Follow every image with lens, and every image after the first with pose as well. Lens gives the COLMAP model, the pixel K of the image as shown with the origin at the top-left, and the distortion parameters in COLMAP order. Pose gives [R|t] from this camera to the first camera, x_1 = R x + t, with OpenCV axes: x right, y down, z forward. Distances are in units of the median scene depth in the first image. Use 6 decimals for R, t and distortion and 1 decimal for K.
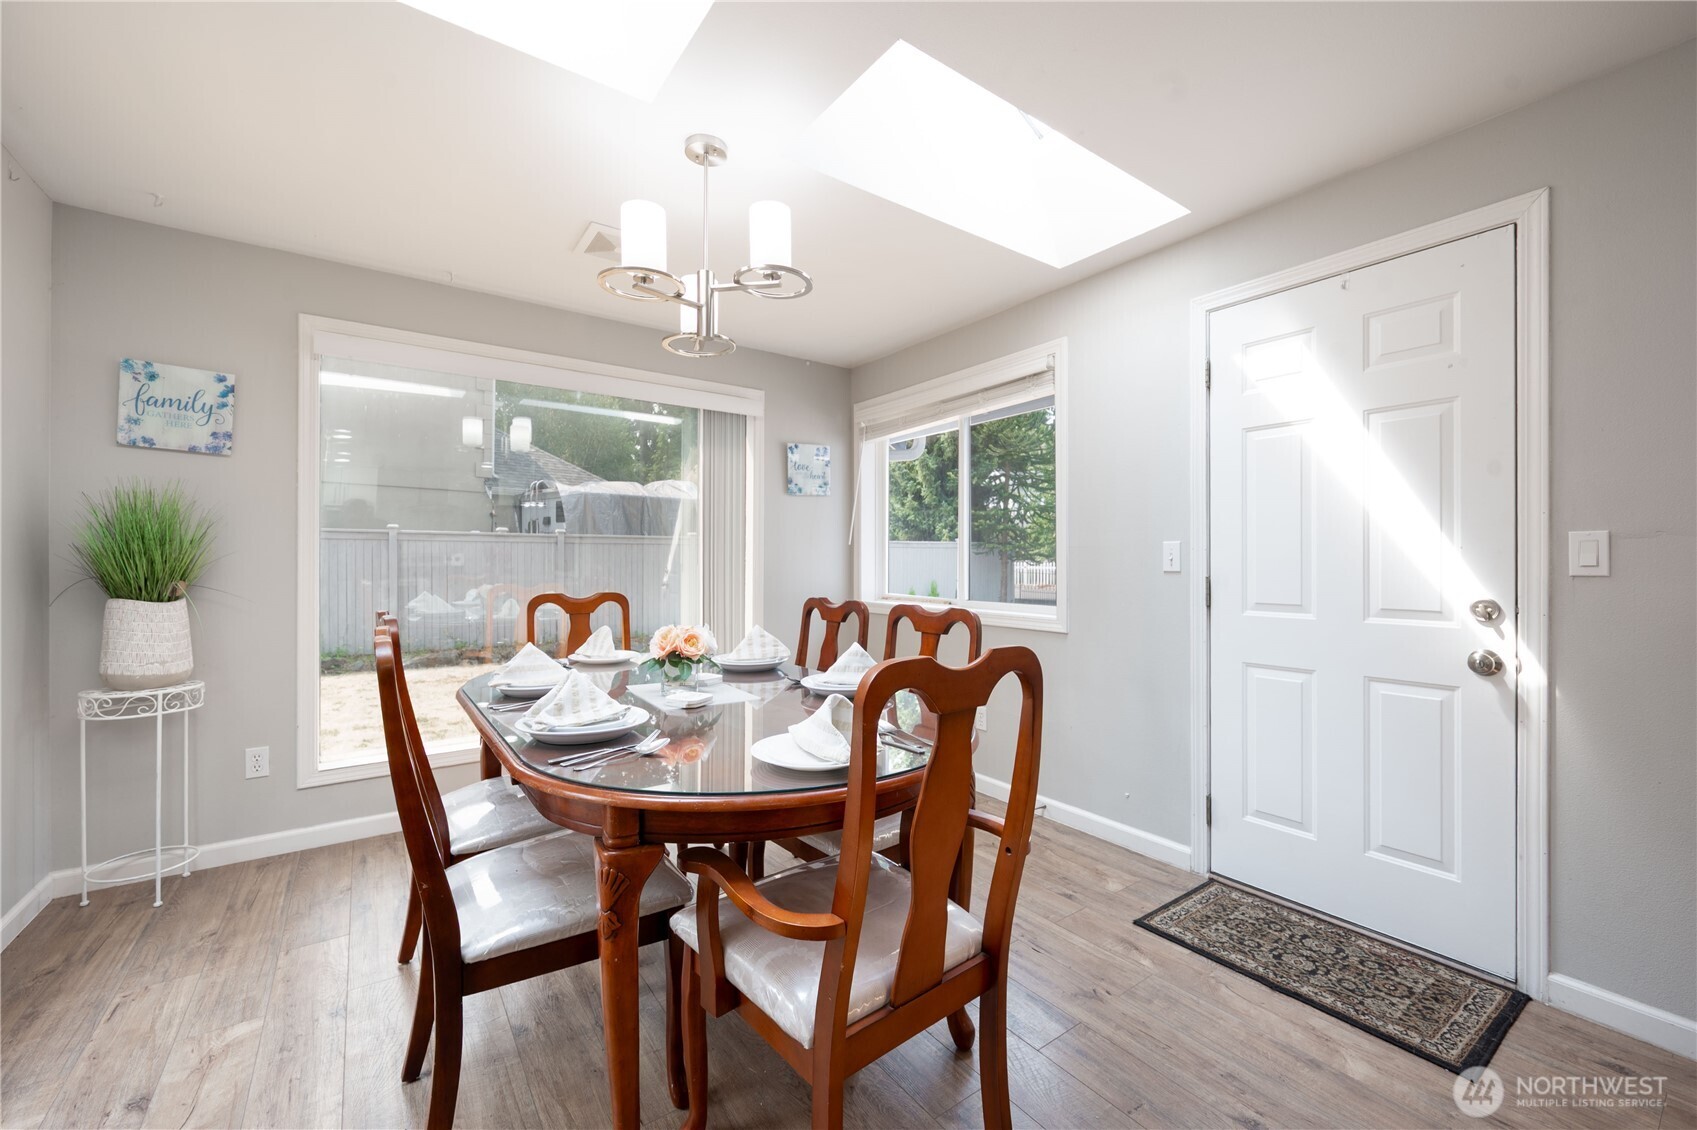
lens RADIAL K [[674.8, 0, 851.6], [0, 674.8, 559.9], [0, 0, 1]] dist [-0.001280, -0.000533]
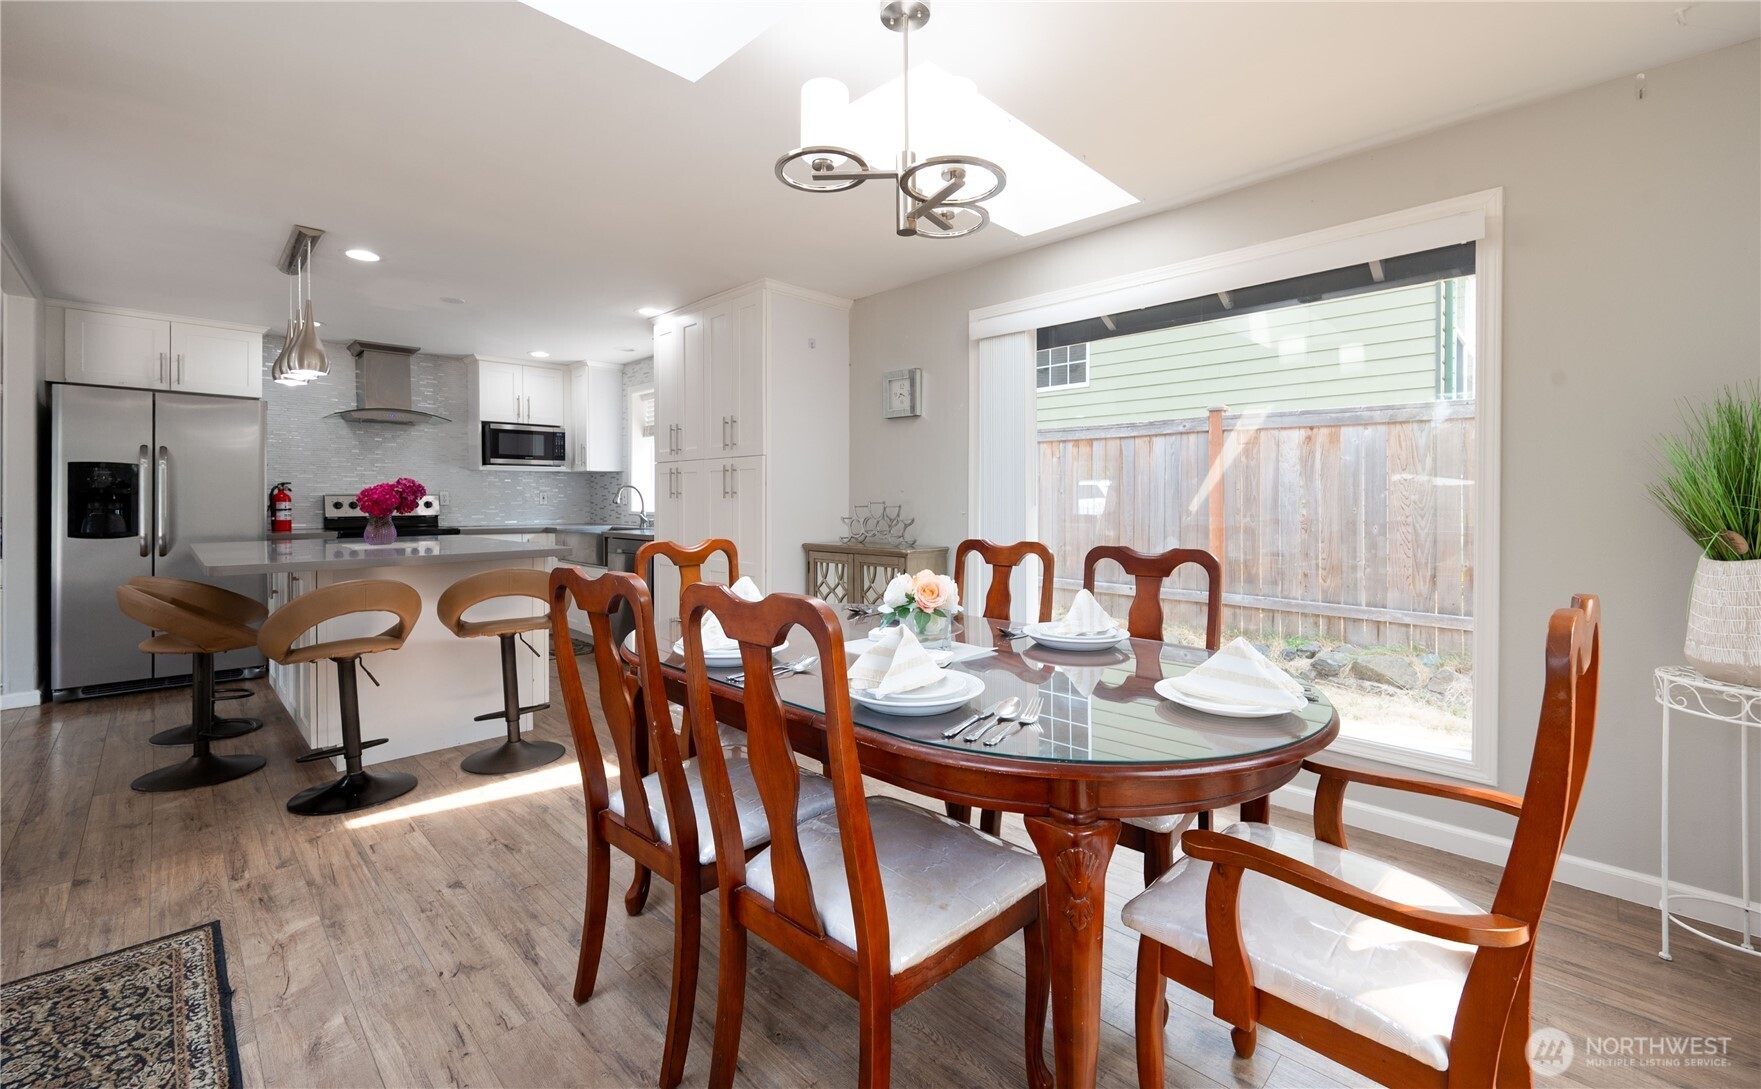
lens RADIAL K [[722.0, 0, 879.0], [0, 722.0, 501.0], [0, 0, 1]] dist [0.002184, 0.000255]
pose [[-0.986741, -0.001633, -0.162296, -0.034537], [-0.001711, 0.999998, 0.000339, -0.001389], [0.162296, 0.000612, -0.986742, 1.516845]]
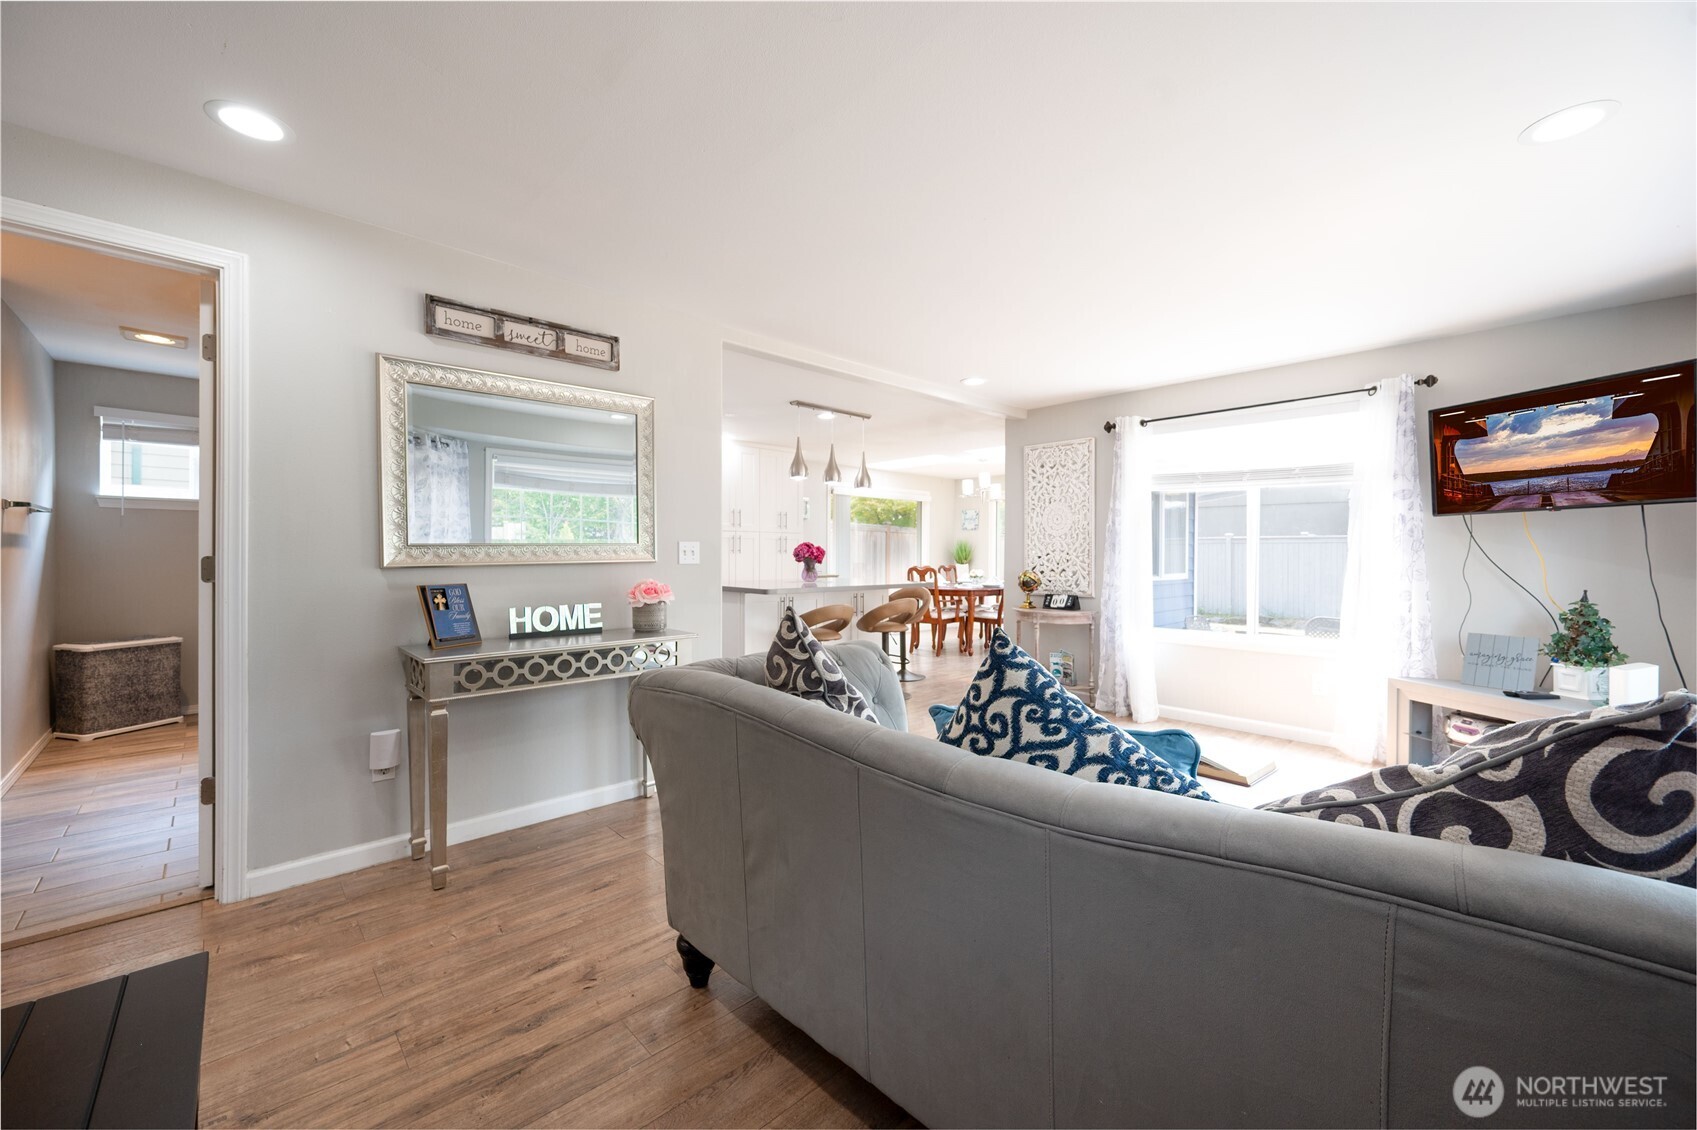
lens RADIAL K [[663.2, 0, 853.2], [0, 663.2, 563.3], [0, 0, 1]] dist [-0.000189, -0.000104]
pose [[0.132671, 0.013216, -0.991072, 3.095536], [-0.001157, 0.999912, 0.013179, -0.001457], [0.991159, -0.000602, 0.132675, -0.307027]]
